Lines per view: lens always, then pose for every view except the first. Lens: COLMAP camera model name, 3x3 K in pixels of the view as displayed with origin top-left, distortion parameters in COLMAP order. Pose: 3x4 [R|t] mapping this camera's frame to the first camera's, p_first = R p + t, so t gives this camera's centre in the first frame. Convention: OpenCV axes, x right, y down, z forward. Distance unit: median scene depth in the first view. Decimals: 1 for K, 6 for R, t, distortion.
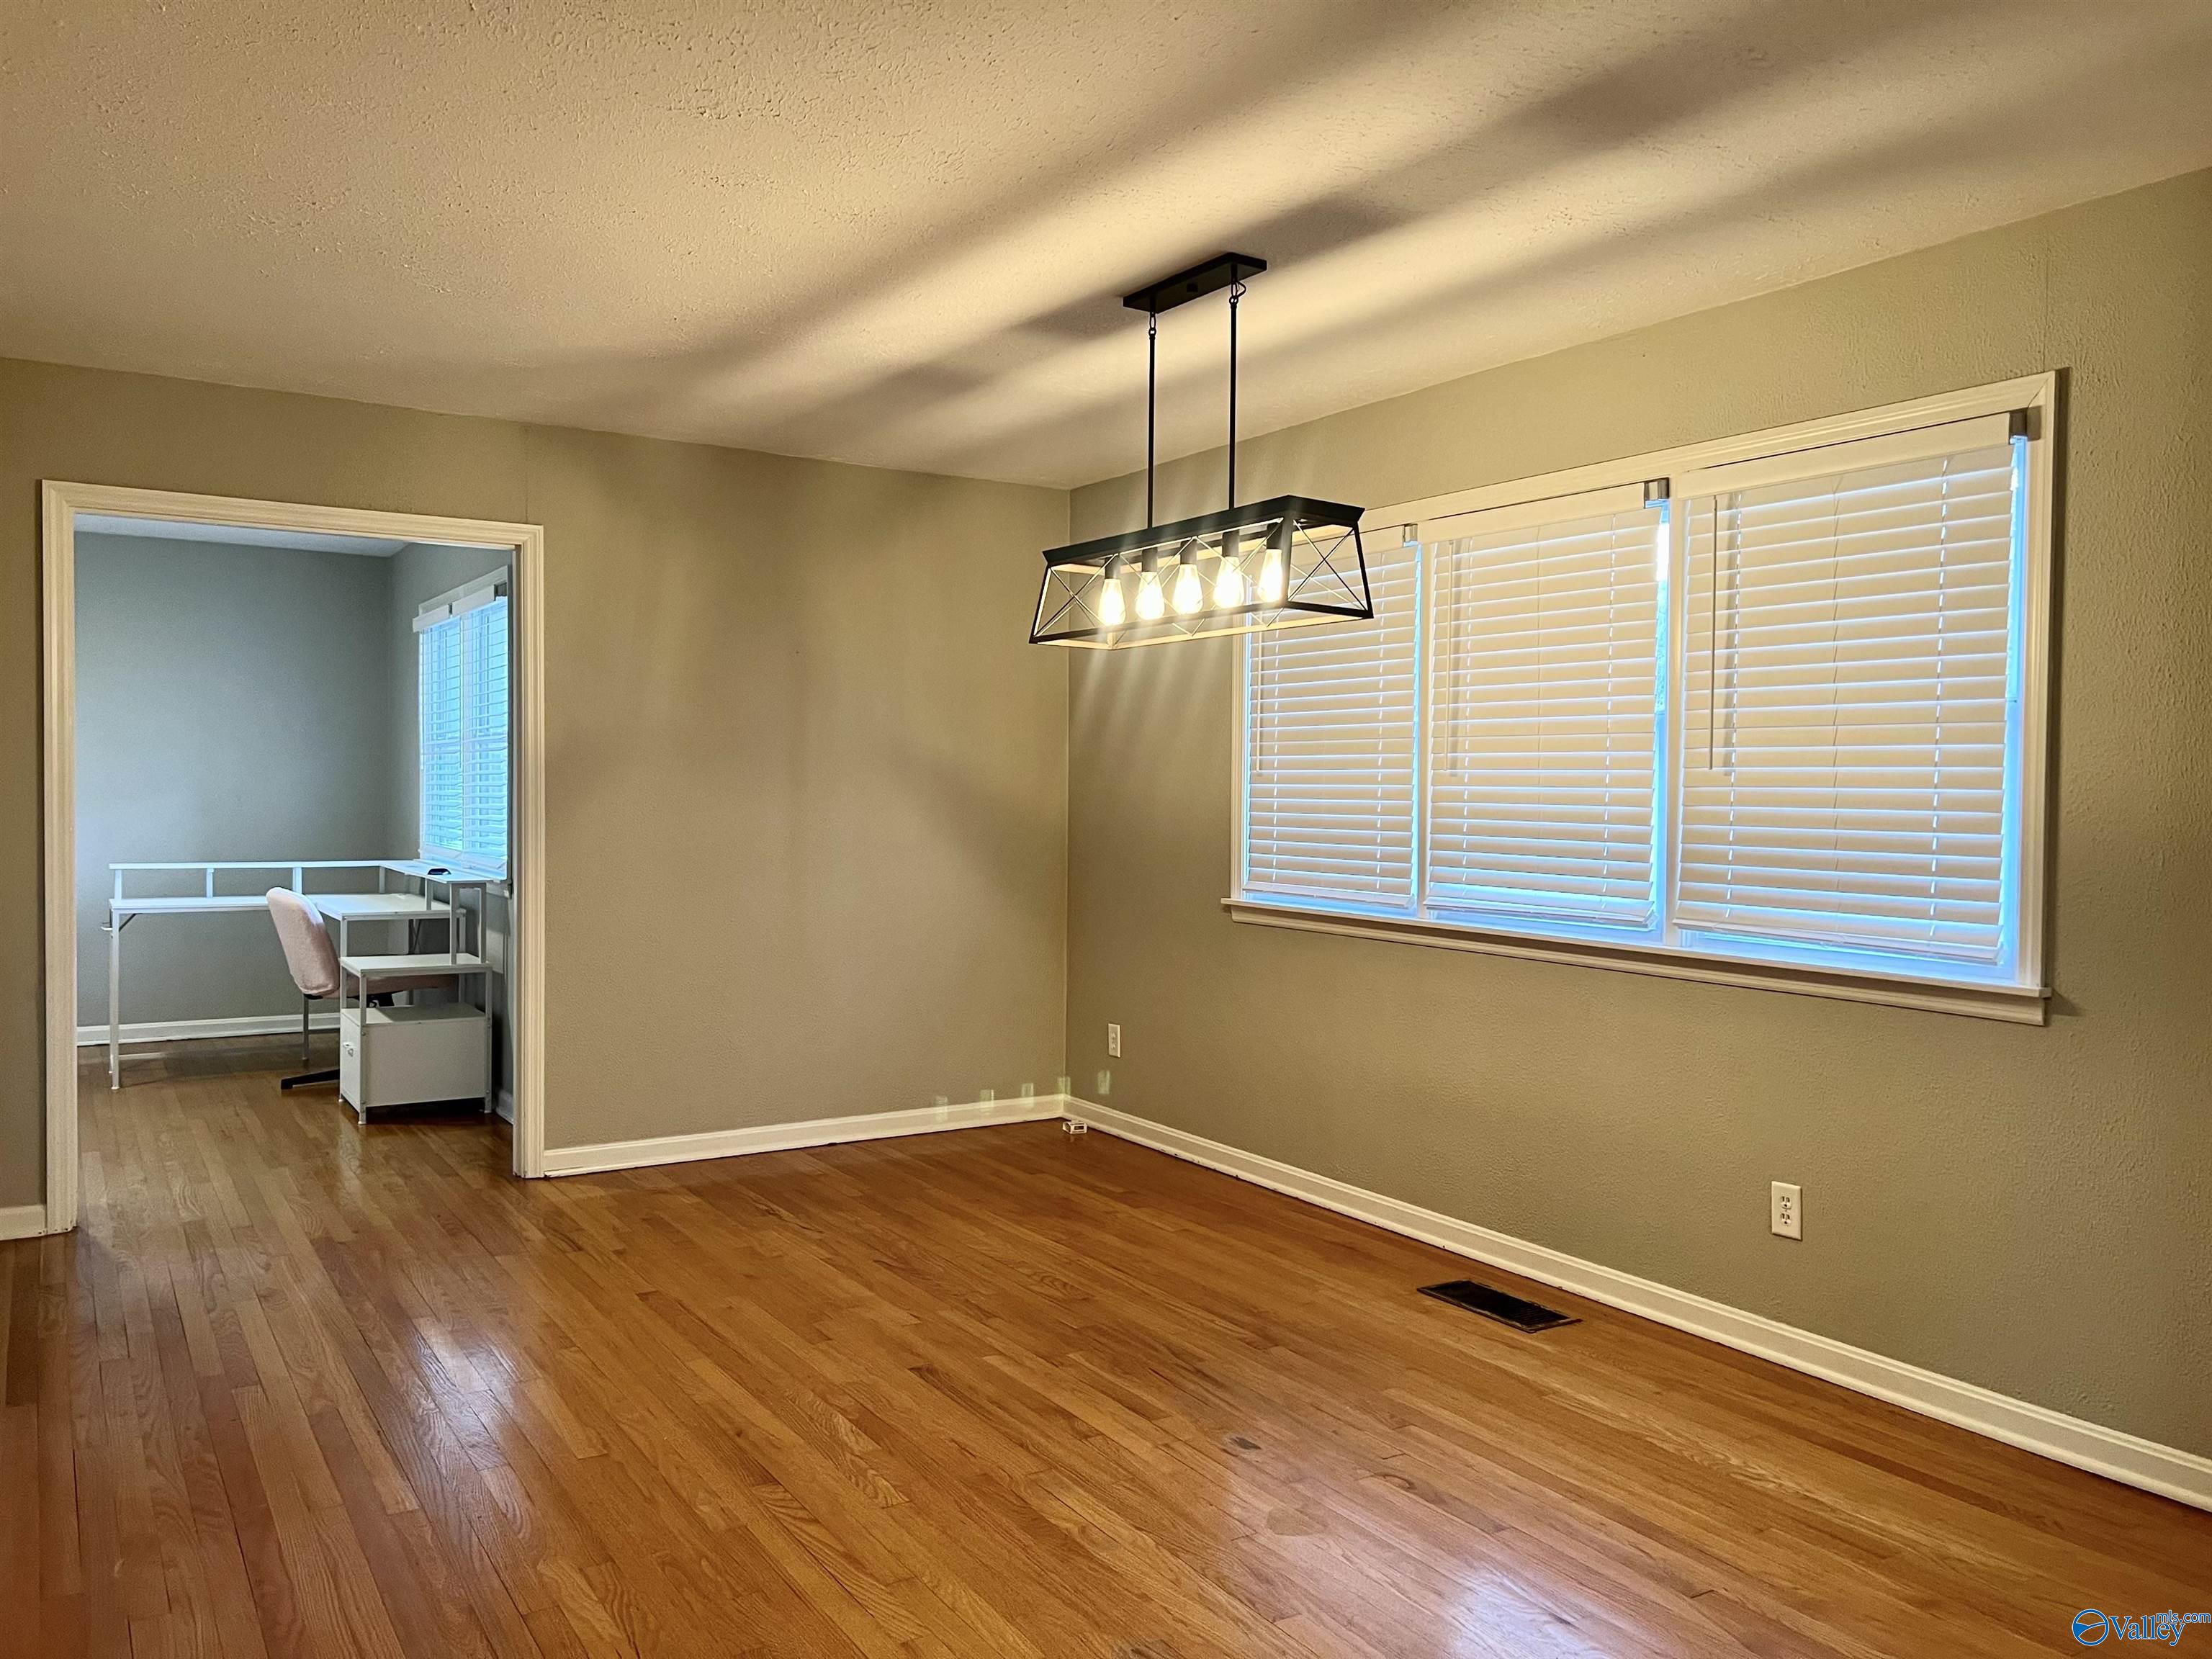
lens RADIAL K [[1683.4, 0, 1118.3], [0, 1683.4, 829.9], [0, 0, 1]] dist [0.025551, -0.002134]
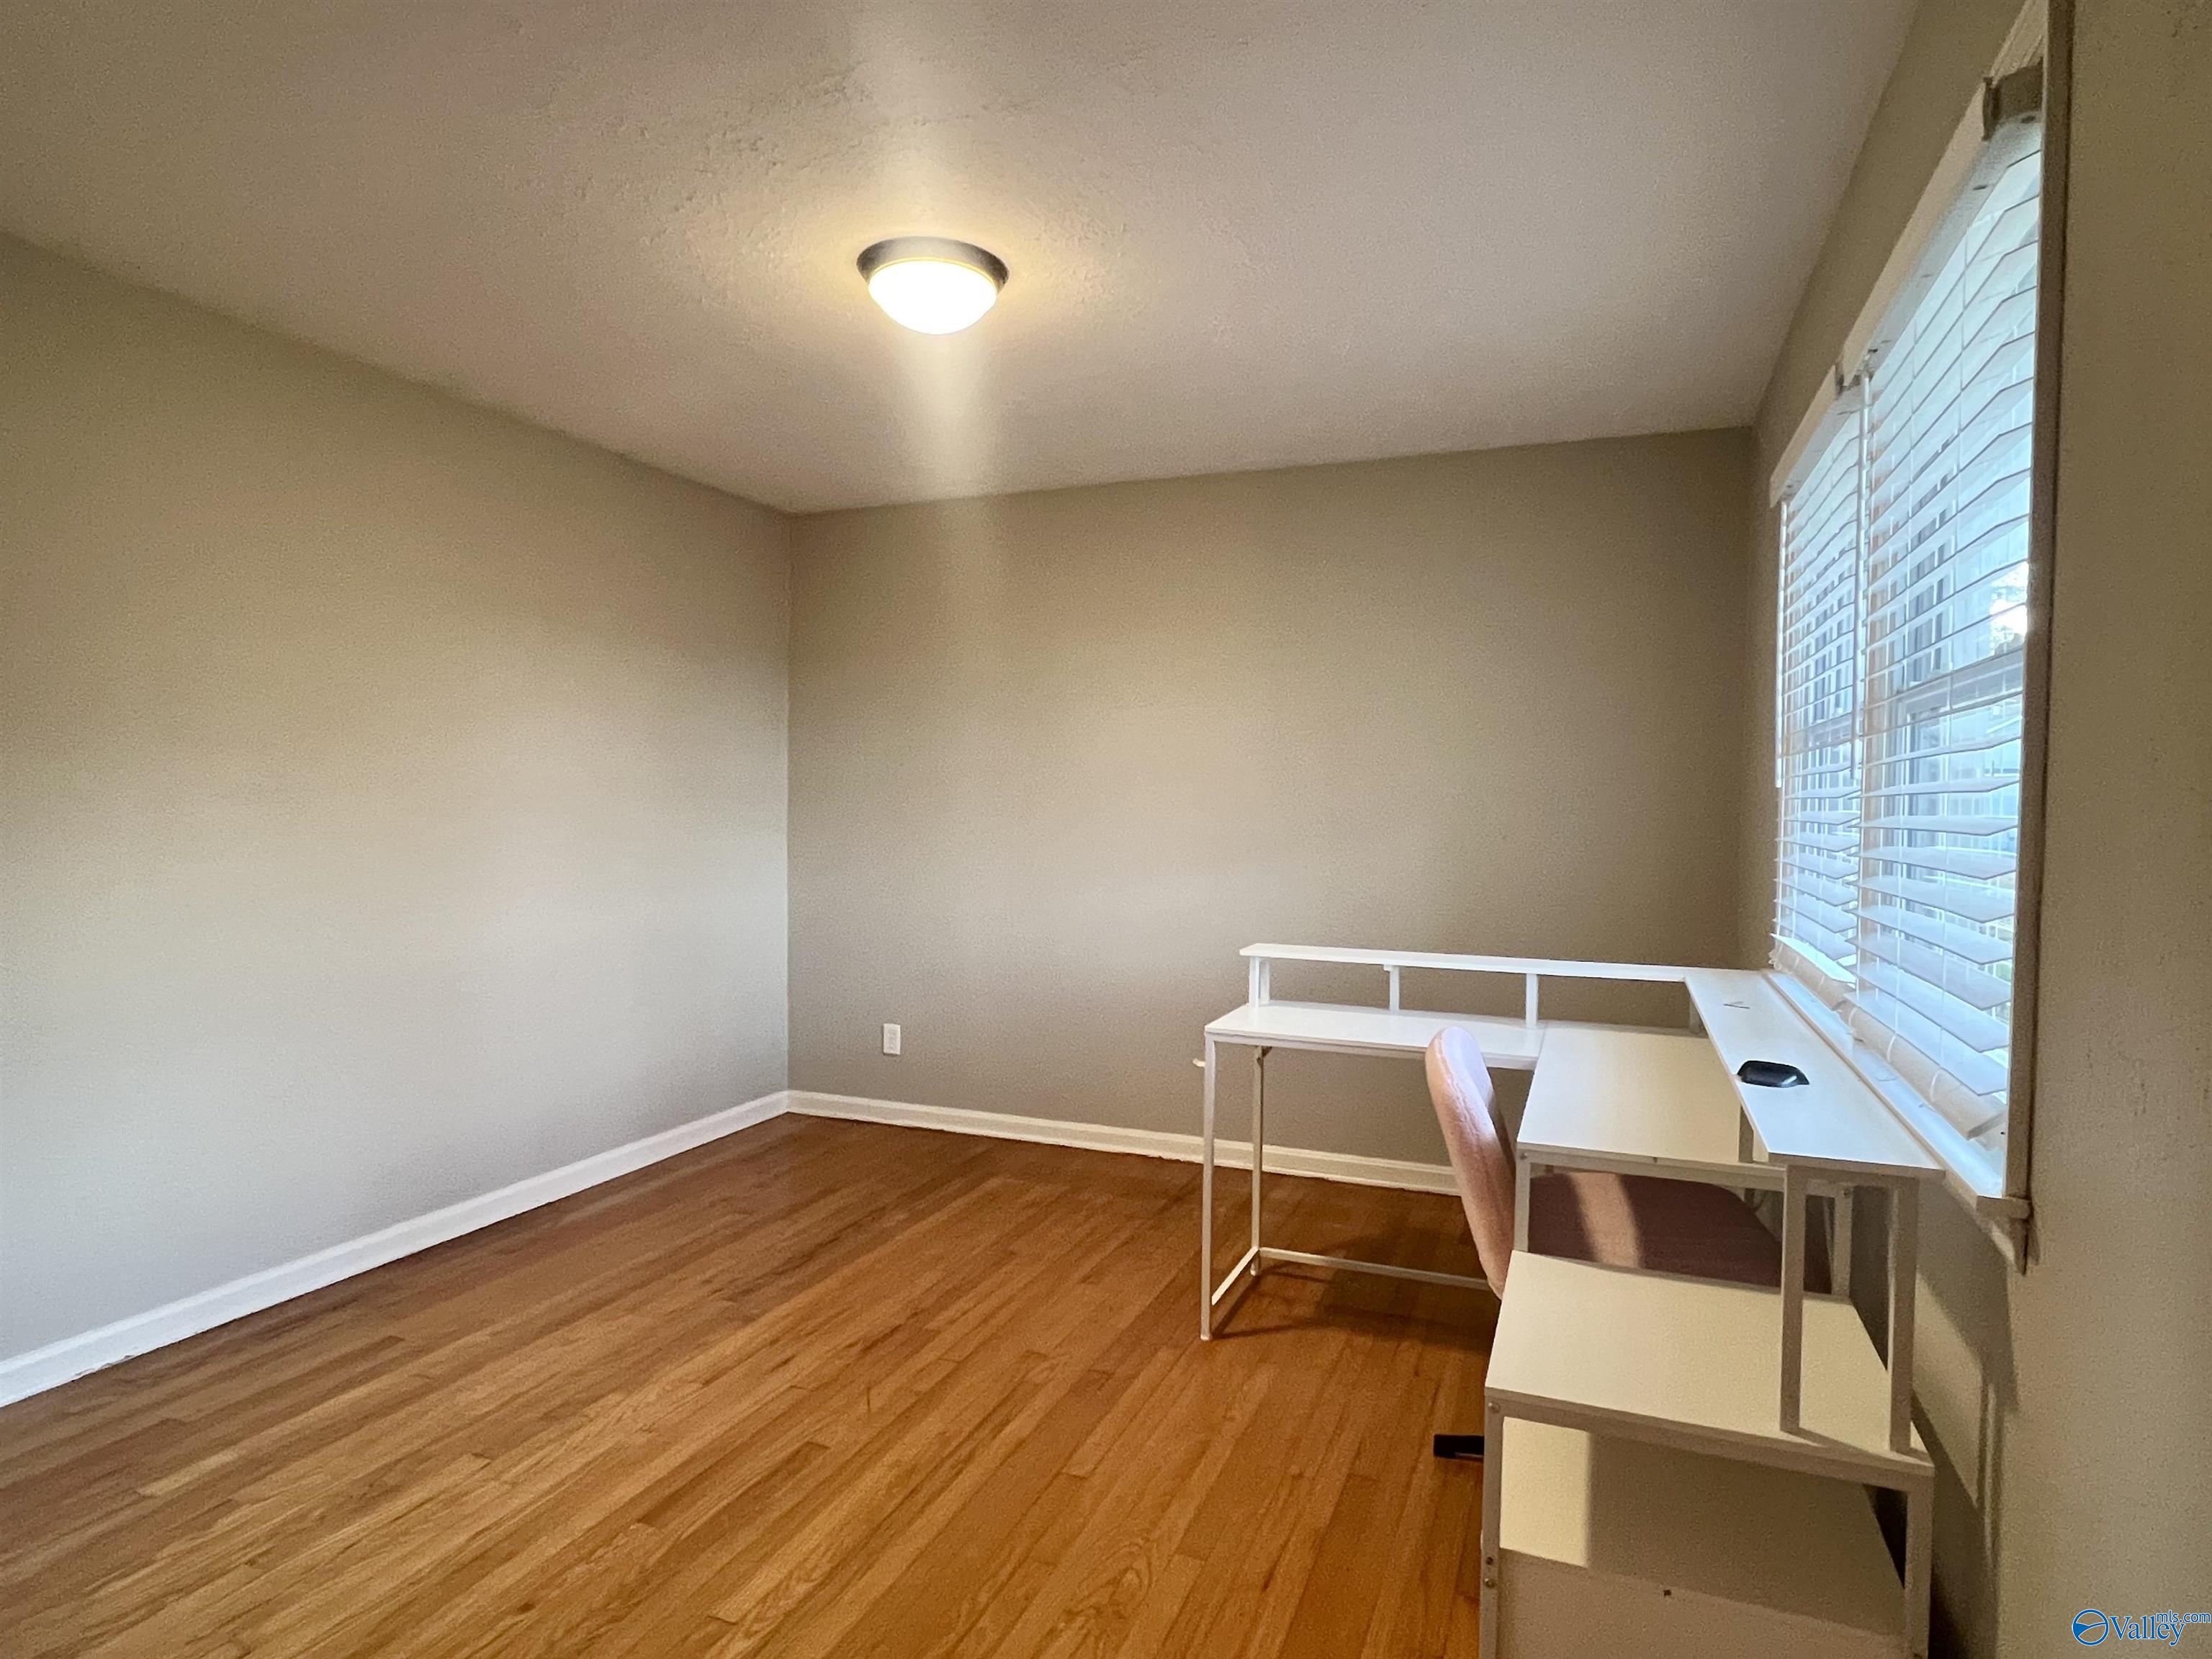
lens RADIAL K [[1253.6, 0, 1097.2], [0, 1253.6, 843.2], [0, 0, 1]] dist [0.001188, 0.000524]
pose [[0.587844, 0.022087, -0.808673, -0.268660], [-0.024809, 0.999649, 0.009269, -0.021196], [0.808594, 0.014613, 0.588186, 0.716951]]
